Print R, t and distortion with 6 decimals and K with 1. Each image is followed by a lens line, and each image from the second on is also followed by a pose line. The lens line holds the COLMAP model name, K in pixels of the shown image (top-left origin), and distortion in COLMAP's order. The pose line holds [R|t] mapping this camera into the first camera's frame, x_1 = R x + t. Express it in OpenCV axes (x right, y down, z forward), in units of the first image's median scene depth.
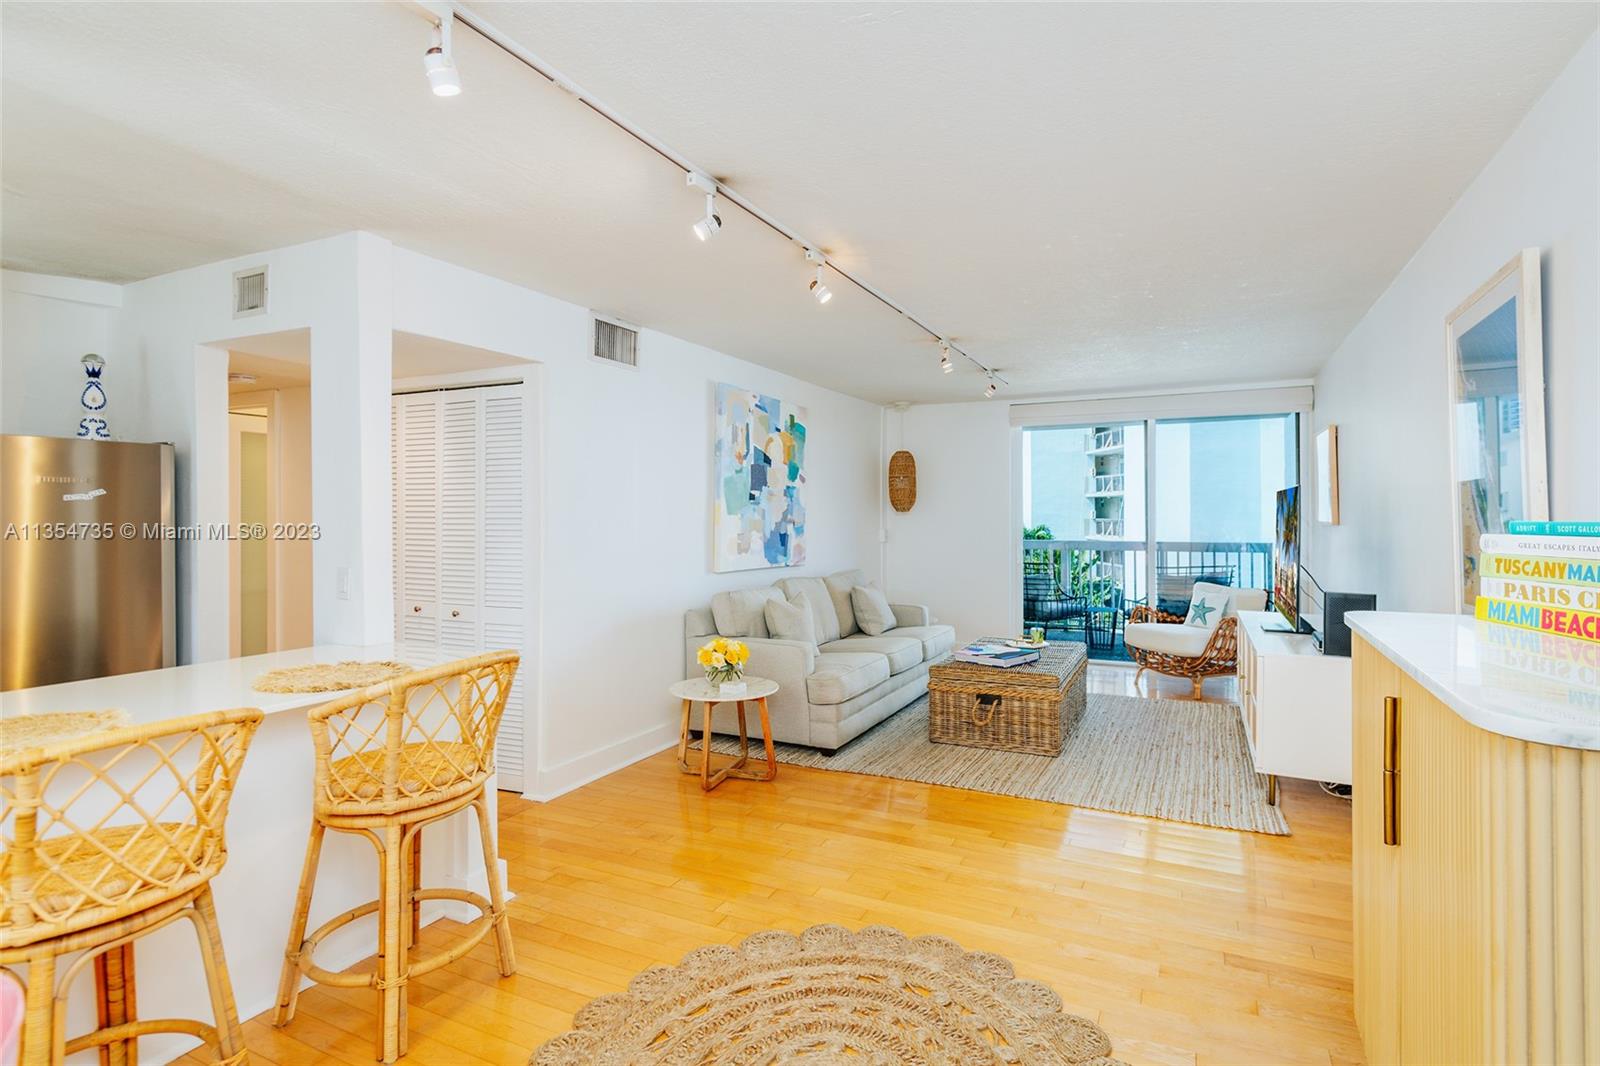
lens RADIAL K [[785.1, 0, 827.6], [0, 785.1, 524.7], [0, 0, 1]] dist [0.032824, -0.022371]
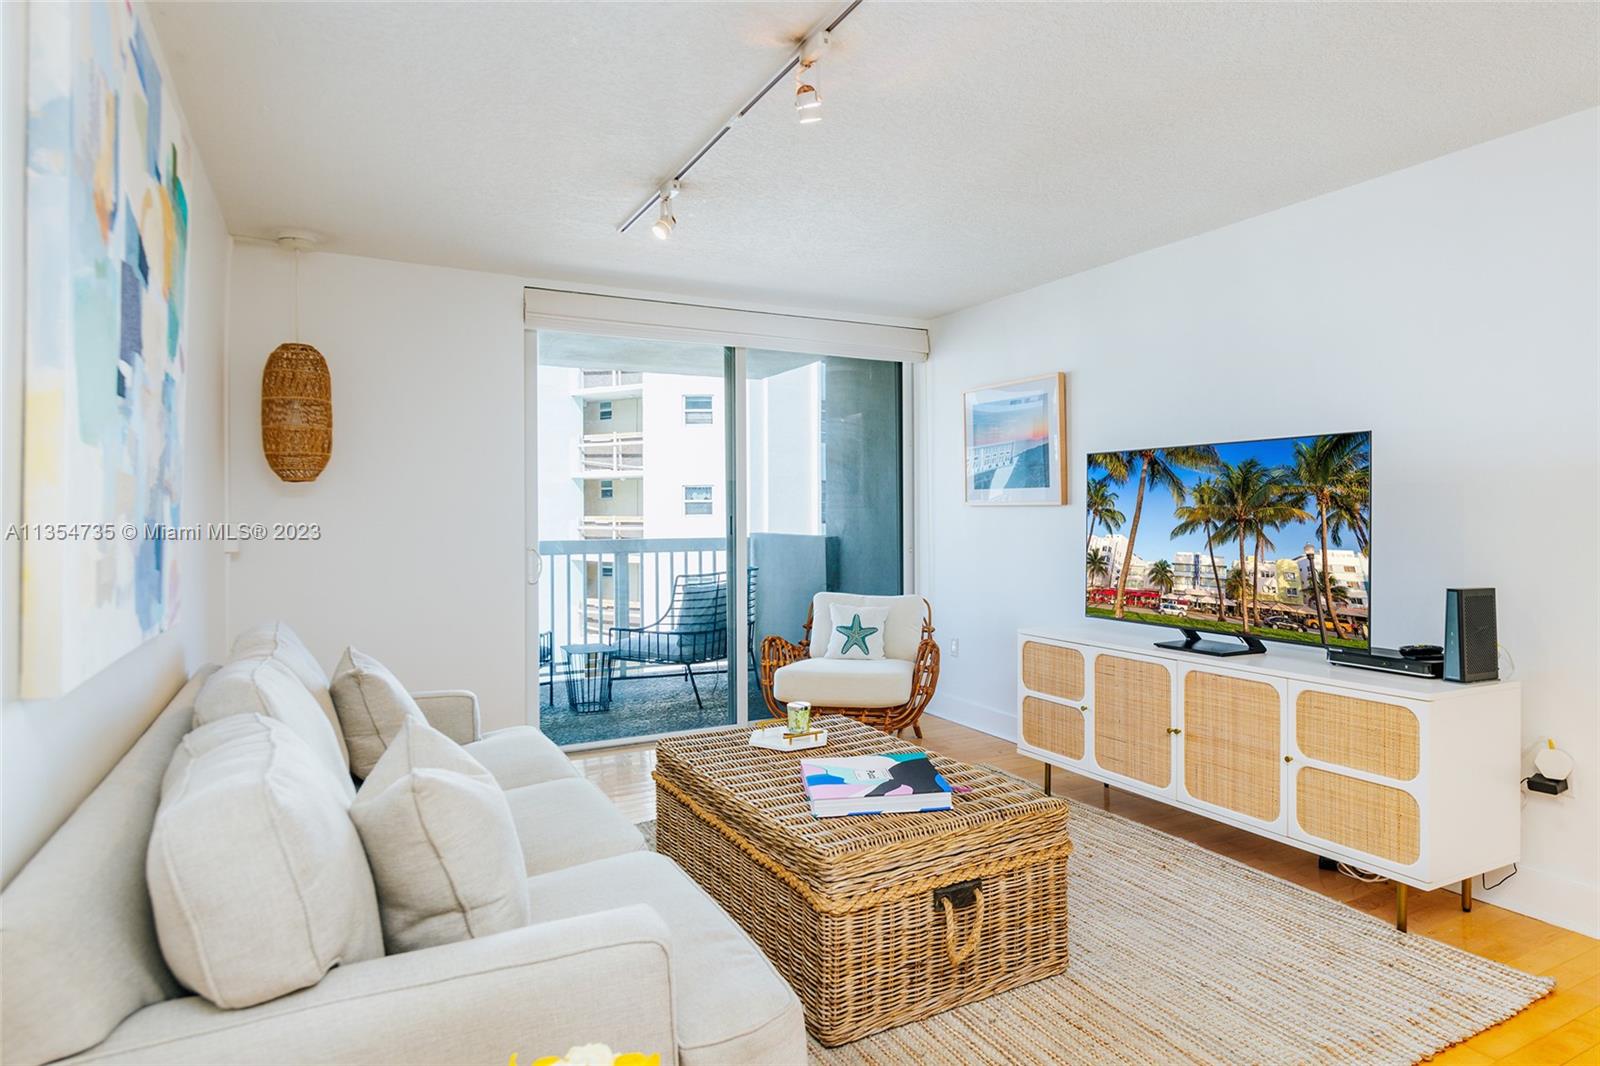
lens RADIAL K [[929.5, 0, 836.6], [0, 929.5, 503.2], [0, 0, 1]] dist [0.002504, 0.002609]
pose [[0.586382, 0.007223, 0.810002, -0.209948], [0.013333, 0.999739, -0.018567, 0.013149], [-0.809925, 0.021687, 0.586132, 0.629626]]
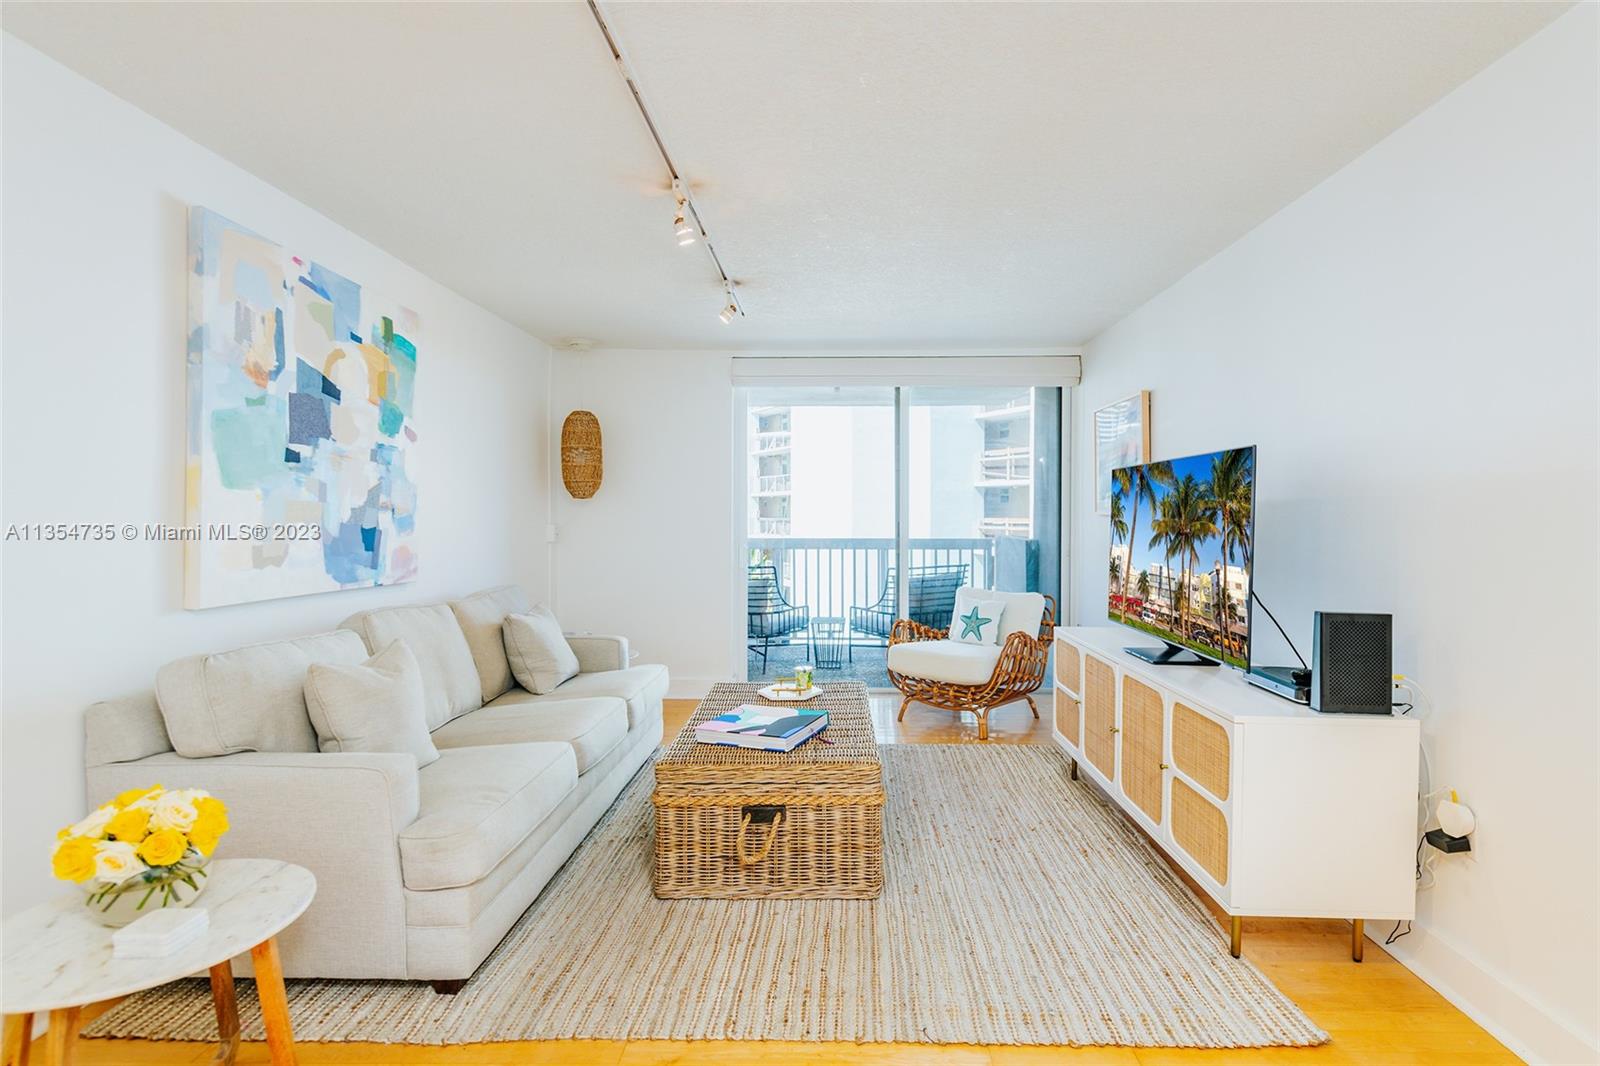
lens RADIAL K [[785.1, 0, 827.6], [0, 785.1, 524.7], [0, 0, 1]] dist [0.032824, -0.022371]
pose [[0.911662, -0.001467, 0.410938, 0.009579], [0.001397, 0.999999, 0.000470, 0.009638], [-0.410939, 0.000146, 0.911663, 0.384644]]
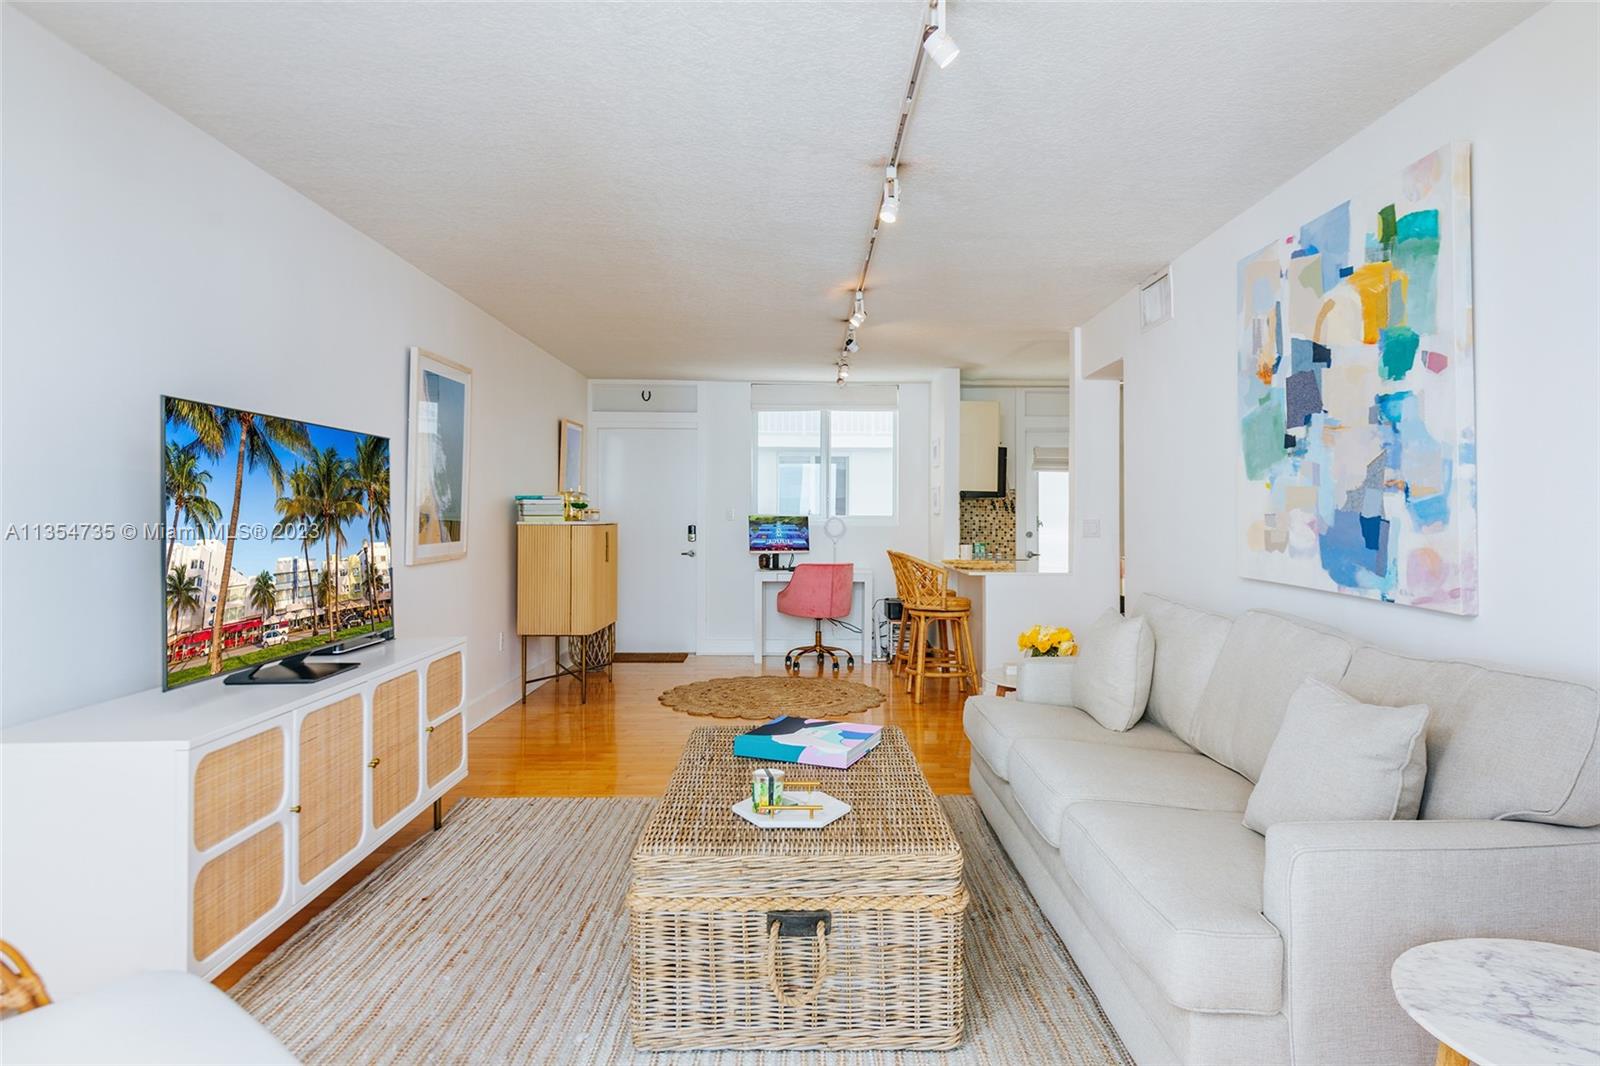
lens RADIAL K [[952.9, 0, 844.5], [0, 952.9, 524.2], [0, 0, 1]] dist [-0.000097, -0.000088]
pose [[-0.885233, 0.001138, -0.465147, 0.441999], [-0.008606, 0.999786, 0.018823, 0.008653], [0.465069, 0.020665, -0.885033, 1.412850]]
